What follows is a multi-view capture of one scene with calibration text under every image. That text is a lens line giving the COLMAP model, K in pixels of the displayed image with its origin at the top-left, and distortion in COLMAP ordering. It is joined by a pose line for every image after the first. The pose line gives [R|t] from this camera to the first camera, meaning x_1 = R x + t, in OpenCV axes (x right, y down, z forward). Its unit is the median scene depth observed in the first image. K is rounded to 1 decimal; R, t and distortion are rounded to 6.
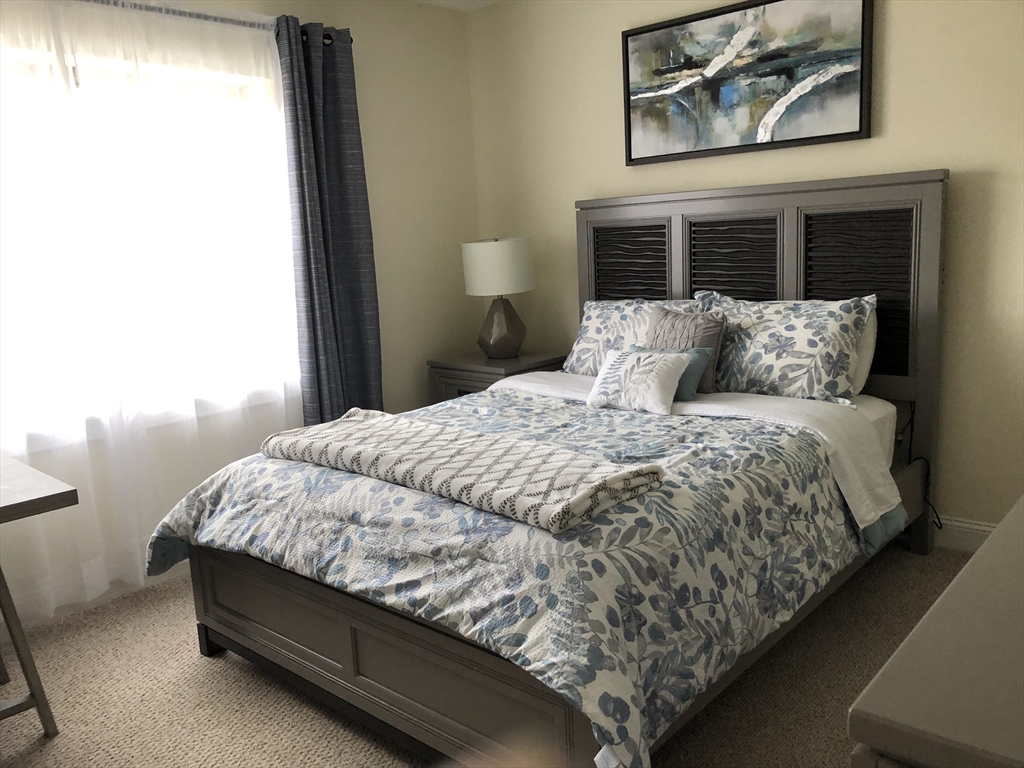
lens RADIAL K [[841.9, 0, 512.6], [0, 841.9, 383.1], [0, 0, 1]] dist [0.000820, 0.000448]
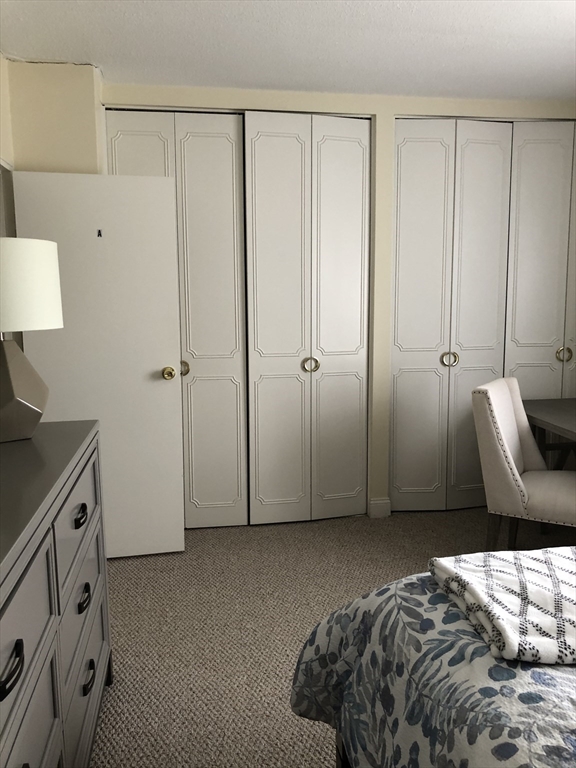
lens RADIAL K [[631.4, 0, 288.4], [0, 631.4, 382.9], [0, 0, 1]] dist [0.000820, 0.000448]
pose [[-0.631089, 0.163973, -0.758182, 0.757688], [-0.101747, 0.951461, 0.290464, -0.292152], [0.769009, 0.260451, -0.583773, 1.229249]]
